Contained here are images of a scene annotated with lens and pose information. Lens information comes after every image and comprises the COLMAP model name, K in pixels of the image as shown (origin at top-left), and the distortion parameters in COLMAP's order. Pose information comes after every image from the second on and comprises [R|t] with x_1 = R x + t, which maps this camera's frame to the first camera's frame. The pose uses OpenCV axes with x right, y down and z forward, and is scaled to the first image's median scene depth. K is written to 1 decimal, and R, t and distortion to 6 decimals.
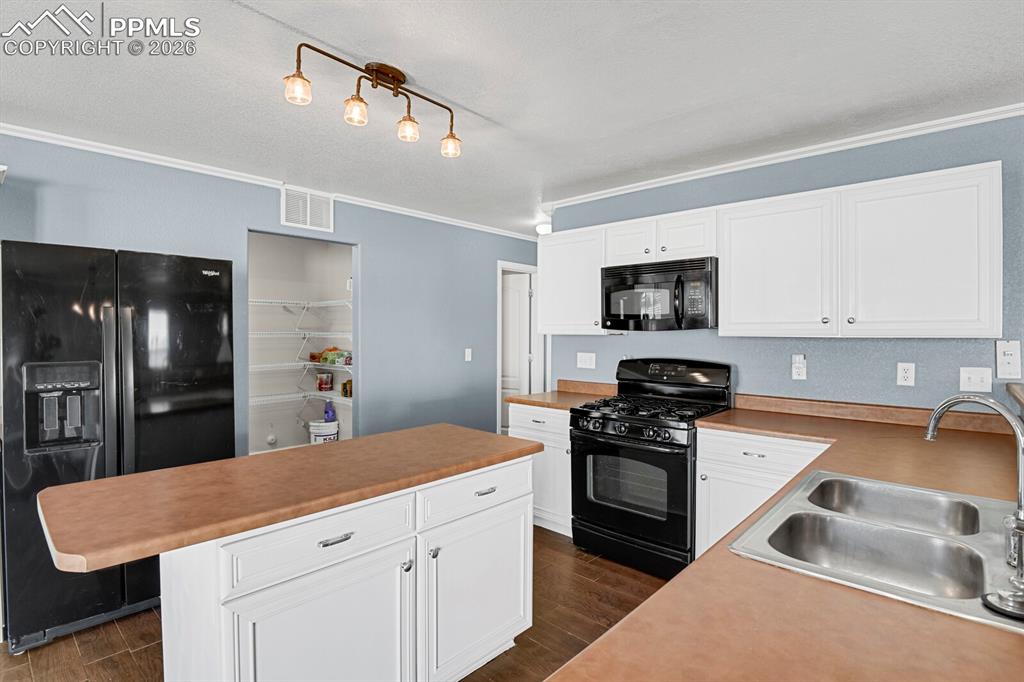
lens RADIAL K [[501.0, 0, 509.2], [0, 501.0, 347.5], [0, 0, 1]] dist [-0.024290, -0.003157]
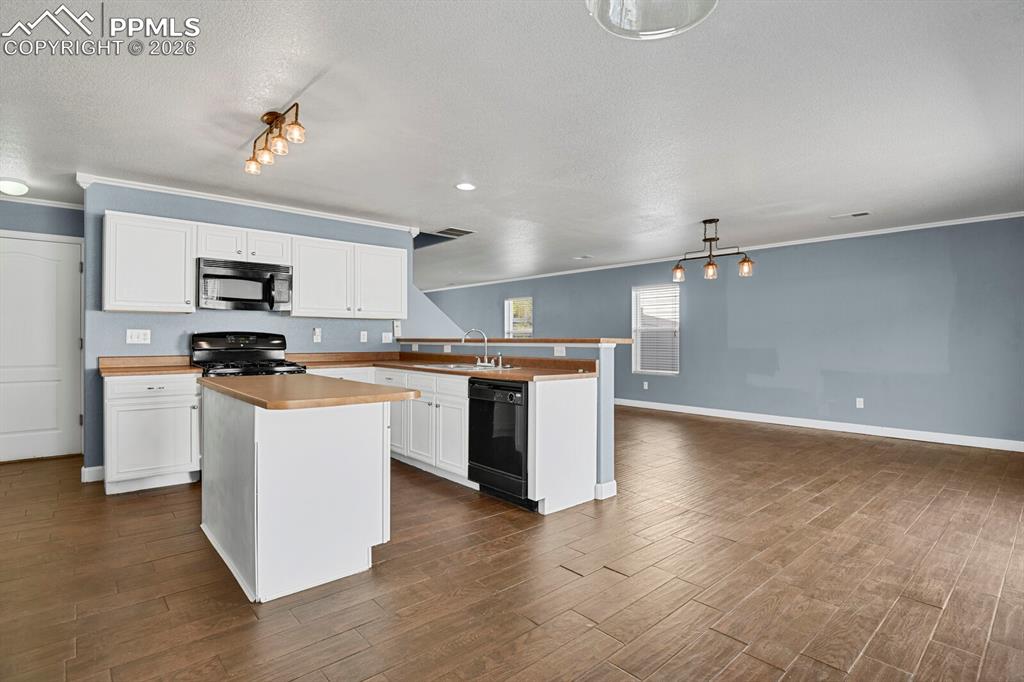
lens RADIAL K [[501.0, 0, 508.8], [0, 501.0, 340.7], [0, 0, 1]] dist [-0.024290, -0.003157]
pose [[0.095176, -0.007578, 0.995432, -0.959812], [0.024386, 0.999689, 0.005279, 0.057149], [-0.995162, 0.023772, 0.095331, 0.133246]]
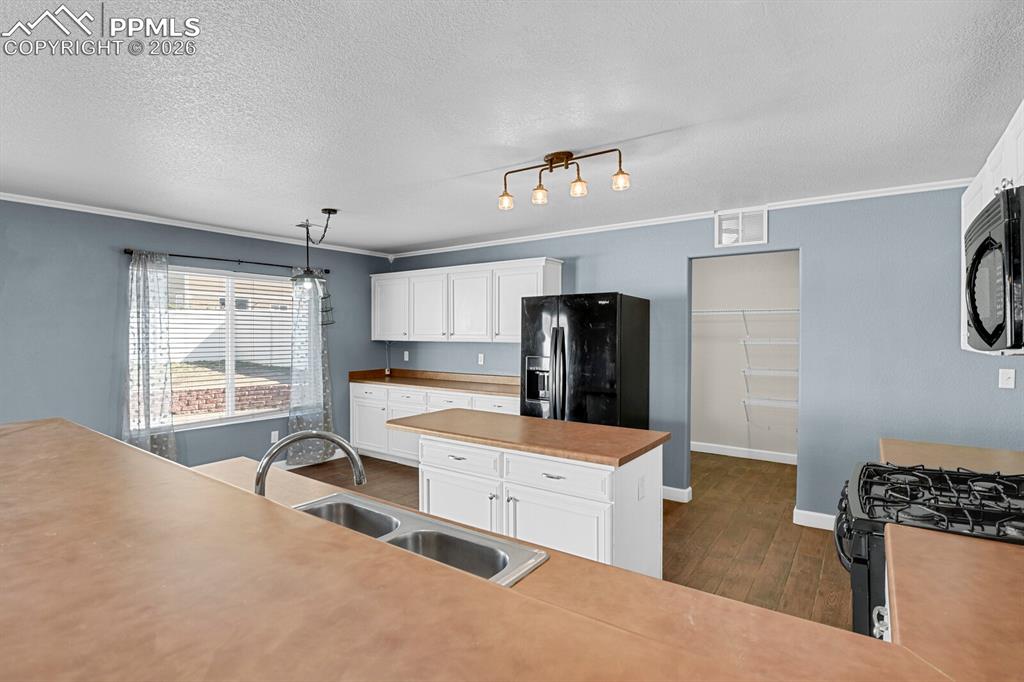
lens RADIAL K [[501.0, 0, 519.9], [0, 501.0, 336.8], [0, 0, 1]] dist [-0.024290, -0.003157]
pose [[0.133918, 0.004066, -0.990984, 0.660578], [-0.028609, 0.999591, 0.000235, -0.030104], [0.990579, 0.028319, 0.133979, 0.428830]]
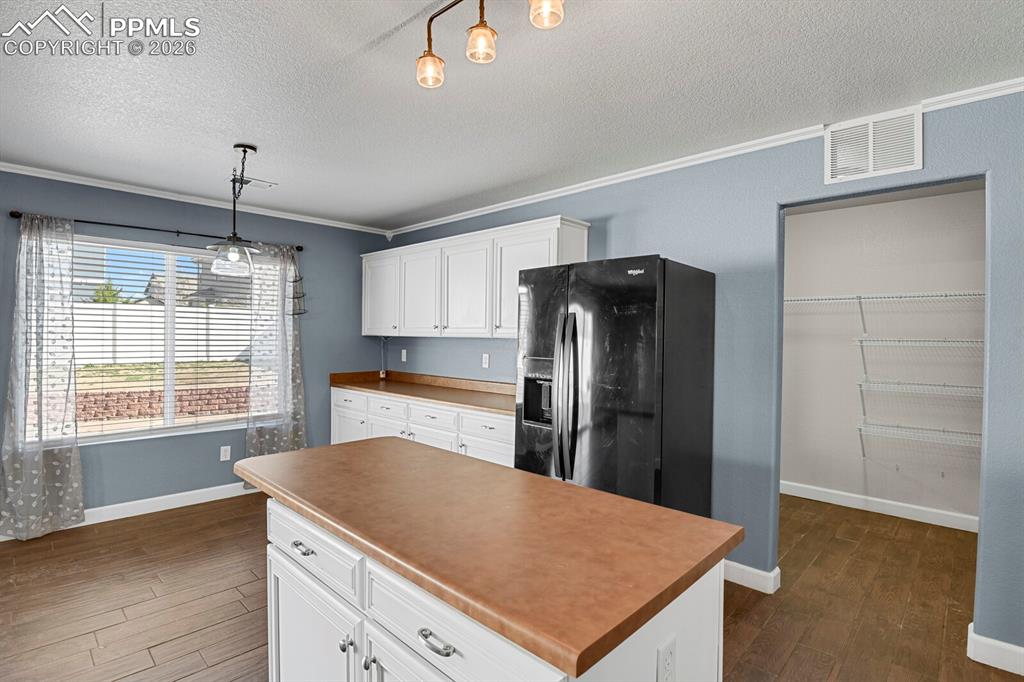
lens RADIAL K [[501.0, 0, 519.3], [0, 501.0, 337.3], [0, 0, 1]] dist [-0.024290, -0.003157]
pose [[-0.008365, -0.000243, -0.999965, 0.260347], [-0.040053, 0.999198, 0.000092, -0.014877], [0.999163, 0.040053, -0.008368, 0.616042]]
